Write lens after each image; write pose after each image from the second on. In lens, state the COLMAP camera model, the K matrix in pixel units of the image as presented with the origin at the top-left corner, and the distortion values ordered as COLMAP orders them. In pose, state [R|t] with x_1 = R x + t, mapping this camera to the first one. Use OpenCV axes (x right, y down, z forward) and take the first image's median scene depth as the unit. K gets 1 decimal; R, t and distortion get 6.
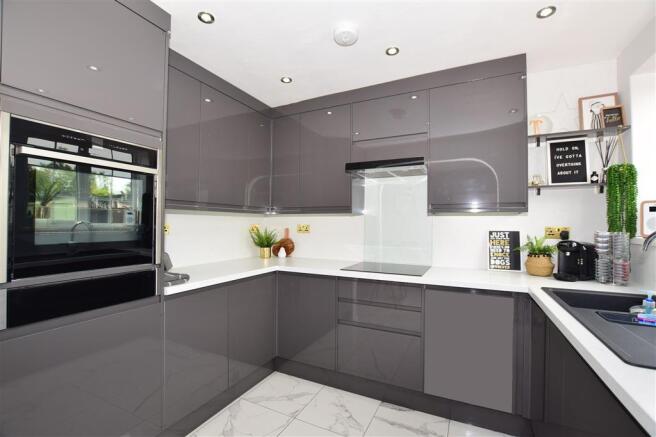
lens RADIAL K [[290.0, 0, 328.0], [0, 290.0, 218.5], [0, 0, 1]] dist [-0.000299, -0.000031]
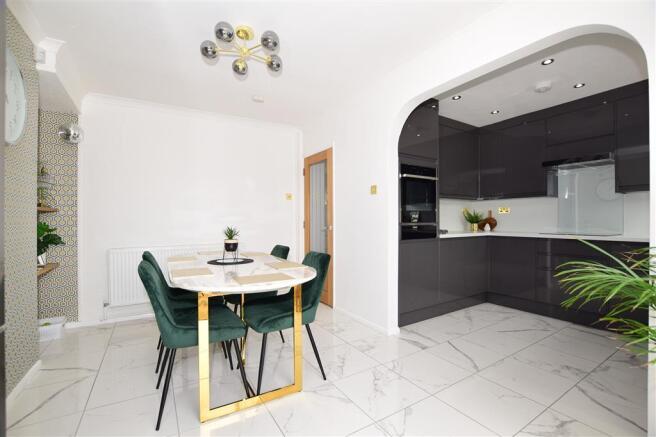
lens RADIAL K [[322.2, 0, 328.3], [0, 322.2, 221.4], [0, 0, 1]] dist [0.001077, 0.000411]
pose [[0.876631, -0.010729, -0.481043, -0.103810], [0.020966, 0.999654, 0.015911, 0.060672], [0.480706, -0.024033, 0.876552, -0.943077]]
